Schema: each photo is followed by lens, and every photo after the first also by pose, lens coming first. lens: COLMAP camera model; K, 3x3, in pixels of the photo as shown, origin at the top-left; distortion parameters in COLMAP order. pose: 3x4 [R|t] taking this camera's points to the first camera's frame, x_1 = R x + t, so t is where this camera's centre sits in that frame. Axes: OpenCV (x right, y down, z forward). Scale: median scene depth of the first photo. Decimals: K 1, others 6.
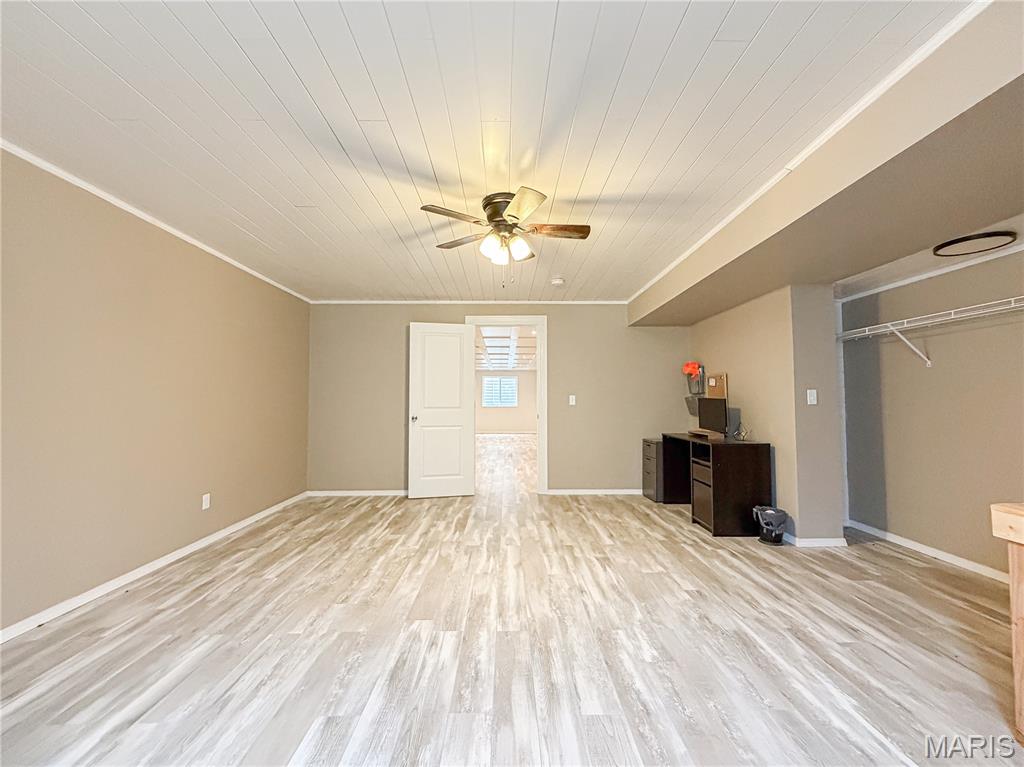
lens RADIAL K [[413.4, 0, 504.7], [0, 413.4, 382.5], [0, 0, 1]] dist [-0.000483, 0.000054]
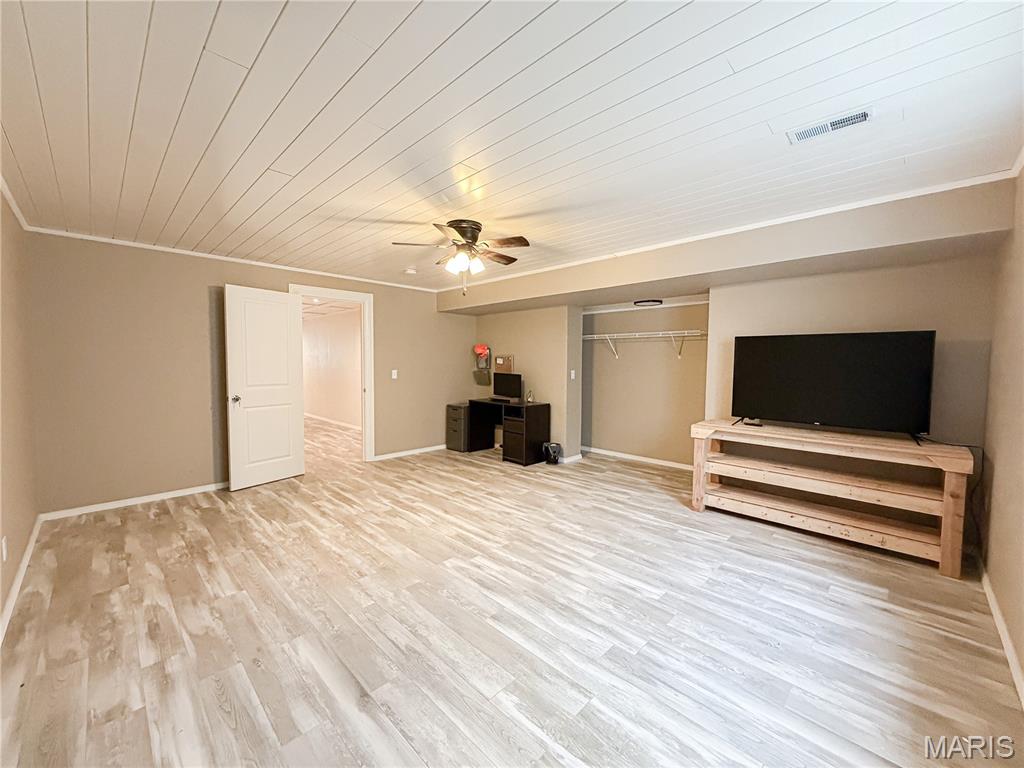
lens RADIAL K [[413.4, 0, 504.7], [0, 413.4, 383.0], [0, 0, 1]] dist [-0.000483, 0.000054]
pose [[0.710062, -0.031078, 0.703453, -0.626818], [-0.039368, 0.995711, 0.083727, -0.059230], [-0.703038, -0.087145, 0.705793, 0.006440]]
